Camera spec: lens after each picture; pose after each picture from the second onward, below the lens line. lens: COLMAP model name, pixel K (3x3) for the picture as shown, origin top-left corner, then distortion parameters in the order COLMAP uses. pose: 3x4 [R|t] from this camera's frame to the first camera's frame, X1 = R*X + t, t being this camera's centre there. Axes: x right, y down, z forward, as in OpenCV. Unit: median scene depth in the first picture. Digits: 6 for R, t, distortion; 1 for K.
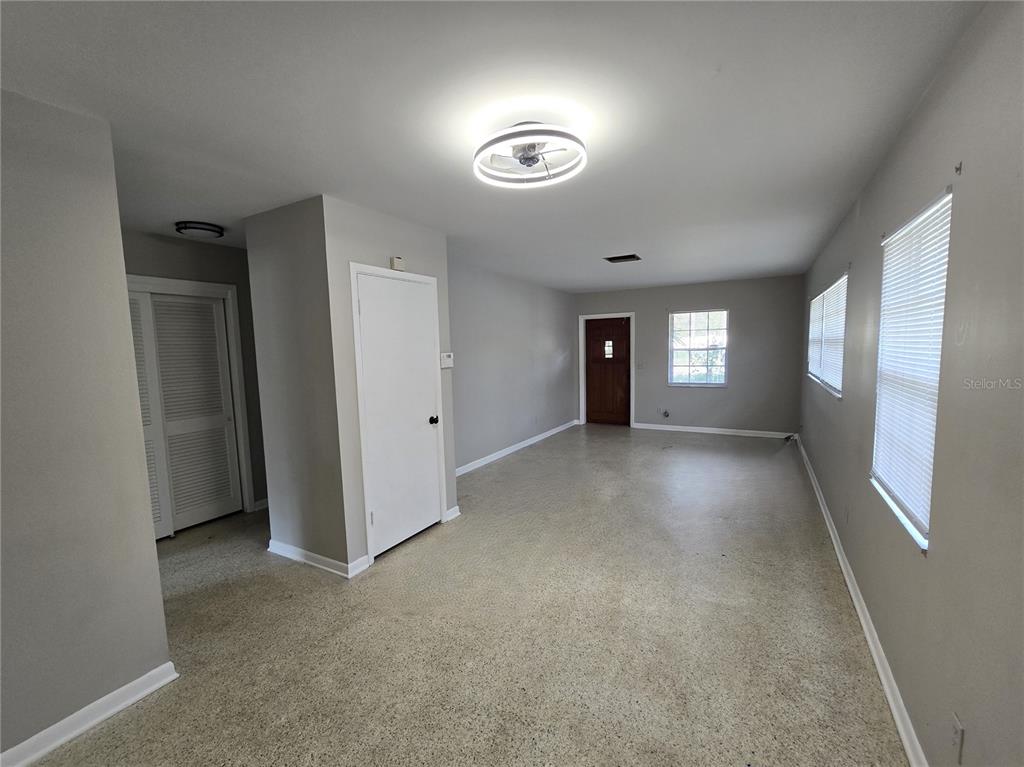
lens RADIAL K [[419.6, 0, 510.1], [0, 419.6, 388.5], [0, 0, 1]] dist [-0.000049, -0.000010]
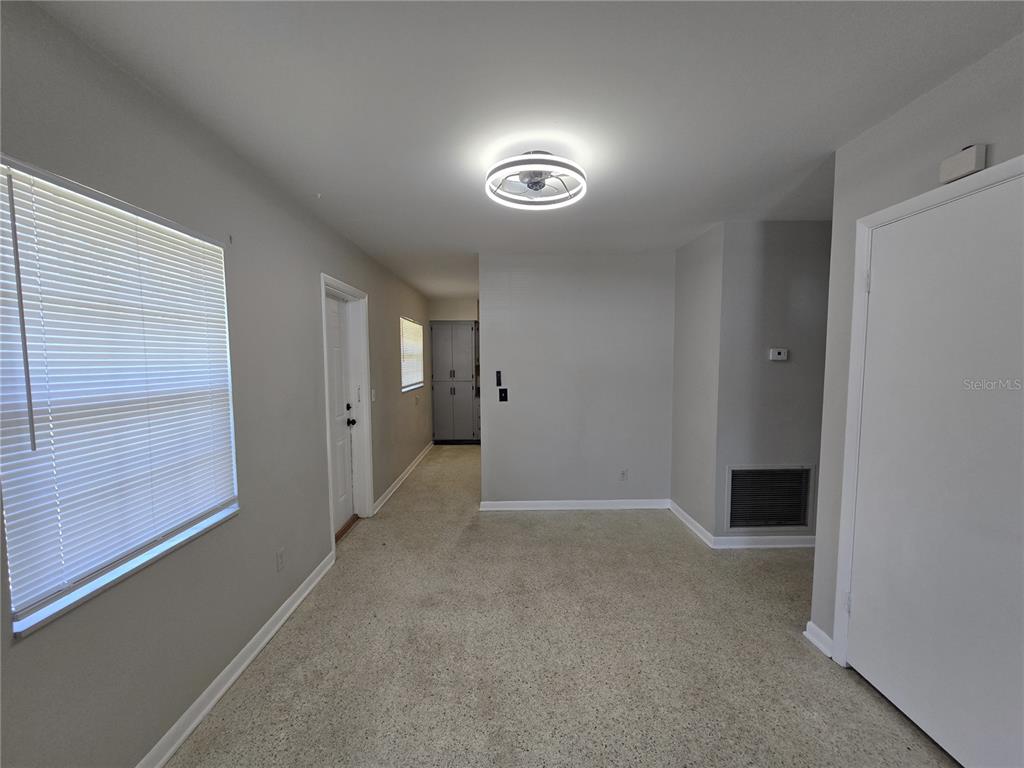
lens RADIAL K [[419.6, 0, 510.1], [0, 419.6, 389.0], [0, 0, 1]] dist [-0.000049, -0.000010]
pose [[-0.857896, 0.066776, -0.509466, 0.688144], [-0.024799, 0.984983, 0.170861, -0.187549], [0.513225, 0.159216, -0.843357, 1.922717]]
